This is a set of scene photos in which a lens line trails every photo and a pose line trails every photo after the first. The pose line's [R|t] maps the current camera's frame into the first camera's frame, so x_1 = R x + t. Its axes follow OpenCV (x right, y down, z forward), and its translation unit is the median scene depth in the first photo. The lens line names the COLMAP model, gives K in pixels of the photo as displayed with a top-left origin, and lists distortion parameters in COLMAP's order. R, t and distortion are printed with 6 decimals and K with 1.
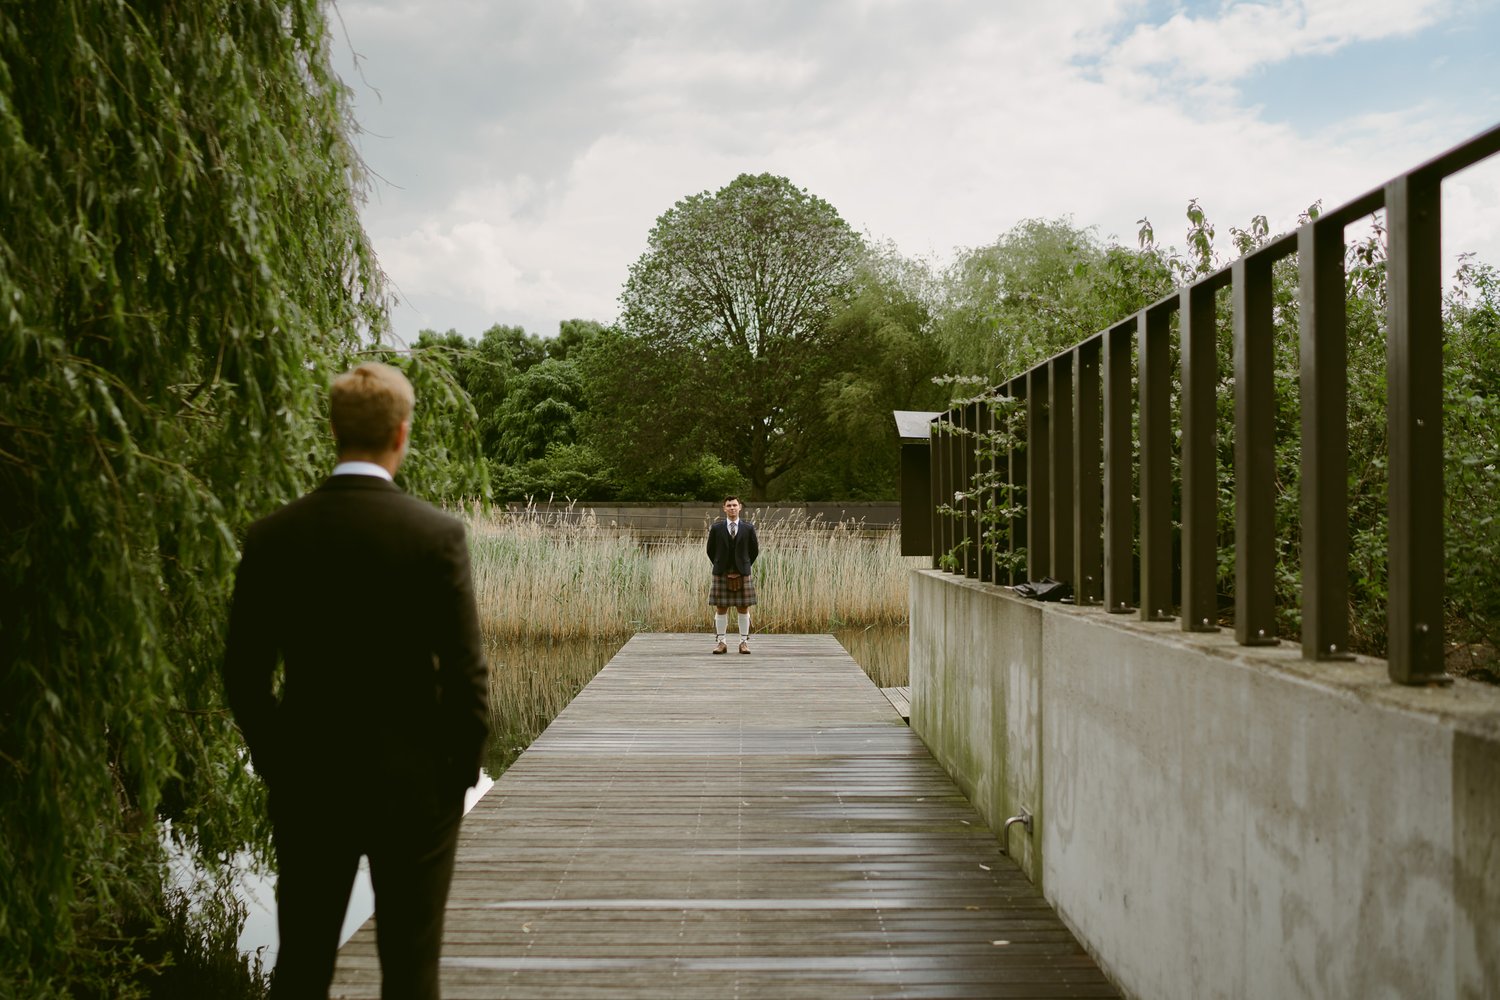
lens RADIAL K [[1485.9, 0, 750.0], [0, 1485.9, 500.0], [0, 0, 1]] dist [-0.021321, 0.018286]
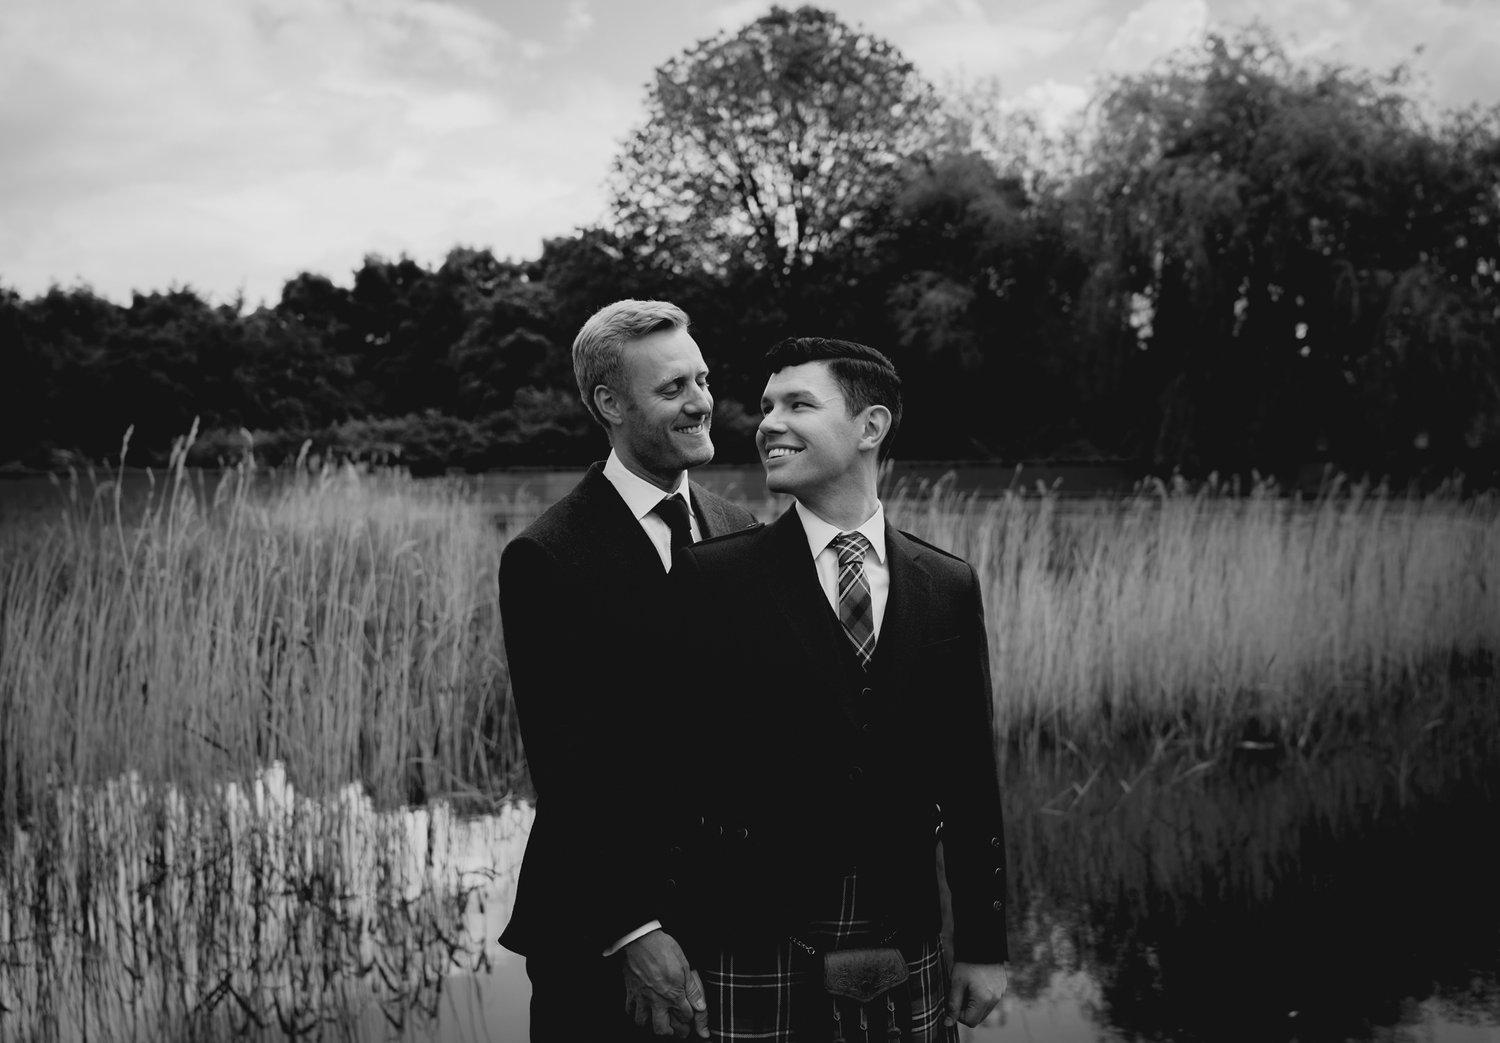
lens RADIAL K [[1622.7, 0, 750.0], [0, 1622.7, 521.5], [0, 0, 1]] dist [-0.001264, 0.007014]
pose [[0.999733, -0.015009, -0.017592, -0.004805], [0.015615, 0.999271, 0.034842, 0.002071], [0.017056, -0.035107, 0.999238, 0.188962]]
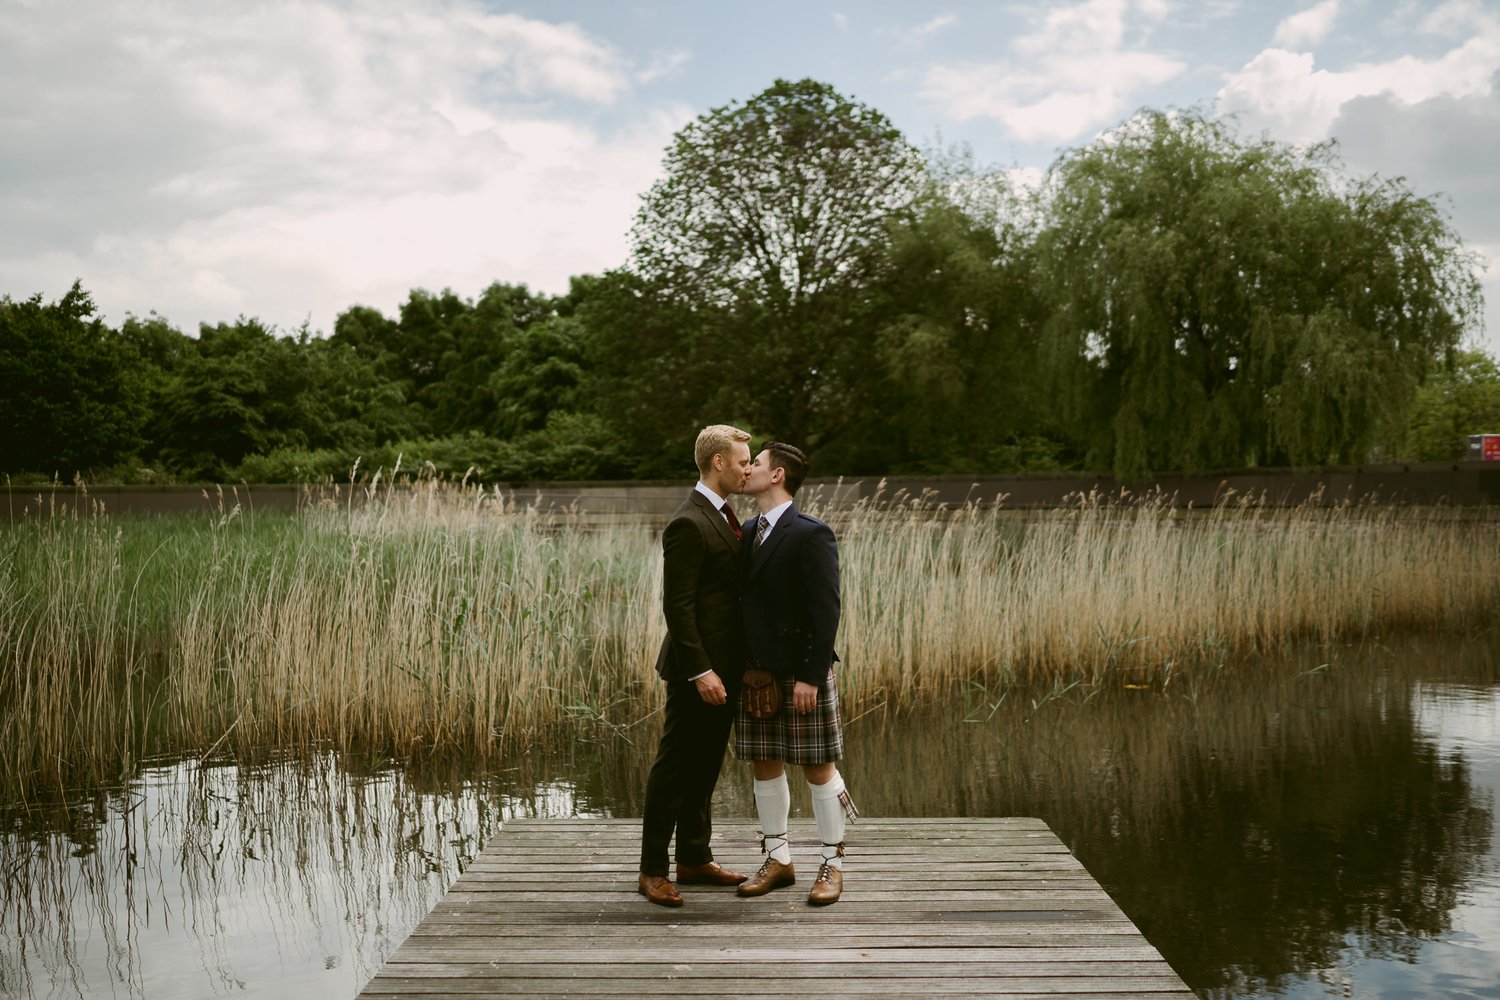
lens RADIAL K [[1526.8, 0, 750.0], [0, 1526.8, 500.0], [0, 0, 1]] dist [-0.061439, 0.089980]
pose [[0.999616, -0.015567, -0.022912, -0.003377], [0.015877, 0.999784, 0.013416, 0.001697], [0.022698, -0.013774, 0.999647, 0.140410]]
